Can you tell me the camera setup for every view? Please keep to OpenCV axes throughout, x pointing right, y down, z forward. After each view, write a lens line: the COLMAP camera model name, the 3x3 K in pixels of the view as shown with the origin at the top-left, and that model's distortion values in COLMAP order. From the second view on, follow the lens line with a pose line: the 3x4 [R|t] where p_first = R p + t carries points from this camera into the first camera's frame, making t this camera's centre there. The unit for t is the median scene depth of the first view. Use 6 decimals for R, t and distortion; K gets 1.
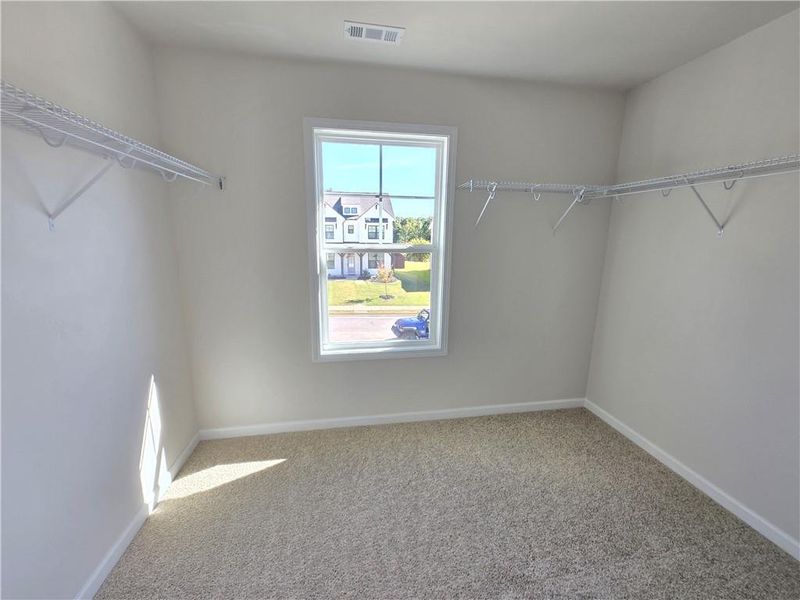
lens RADIAL K [[318.5, 0, 402.0], [0, 318.5, 295.2], [0, 0, 1]] dist [-0.004263, 0.000202]
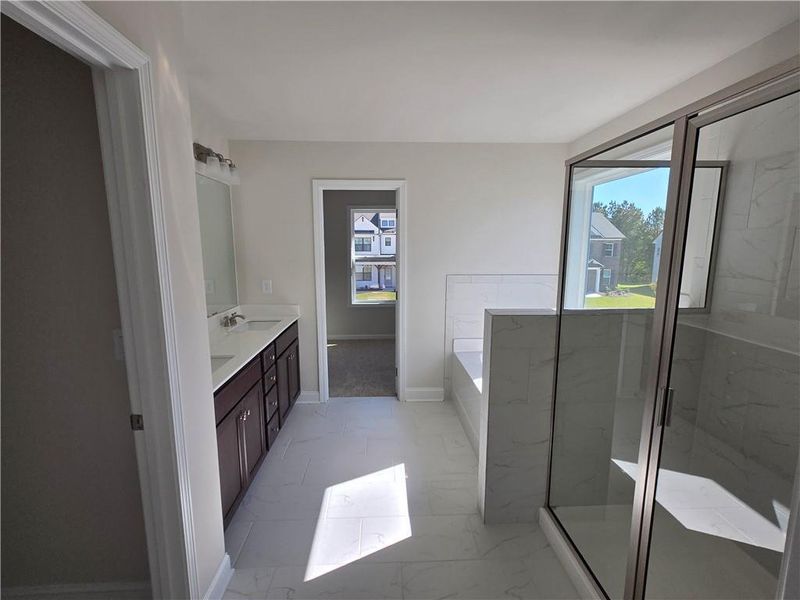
lens RADIAL K [[351.4, 0, 397.6], [0, 351.4, 298.7], [0, 0, 1]] dist [0.000473, 0.000180]
pose [[0.990358, 0.008940, -0.138241, 0.027731], [-0.014305, 0.999181, -0.037859, 0.016129], [0.137789, 0.039472, 0.989675, -0.096505]]
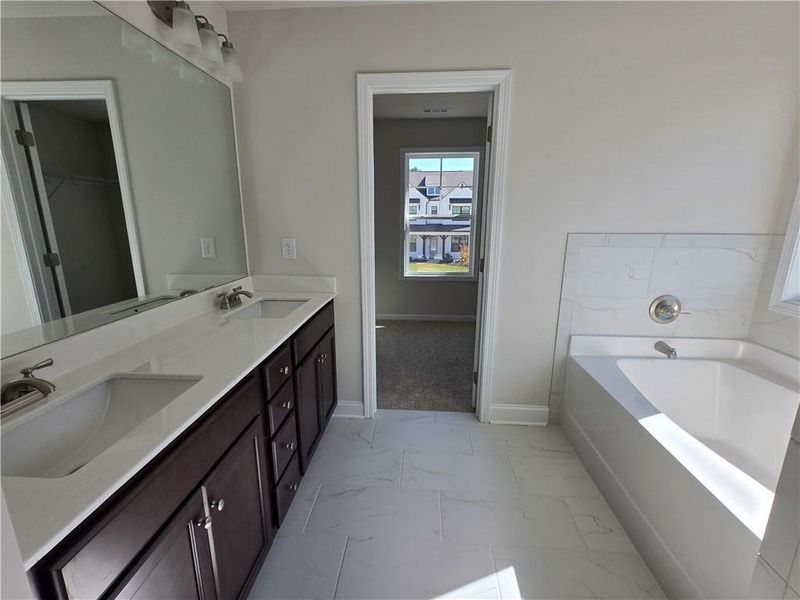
lens RADIAL K [[351.4, 0, 401.8], [0, 351.4, 295.2], [0, 0, 1]] dist [0.000473, 0.000180]
pose [[0.968918, 0.044745, -0.243300, 0.015004], [-0.037056, 0.998661, 0.036091, 0.015087], [0.244589, -0.025954, 0.969279, -0.063804]]
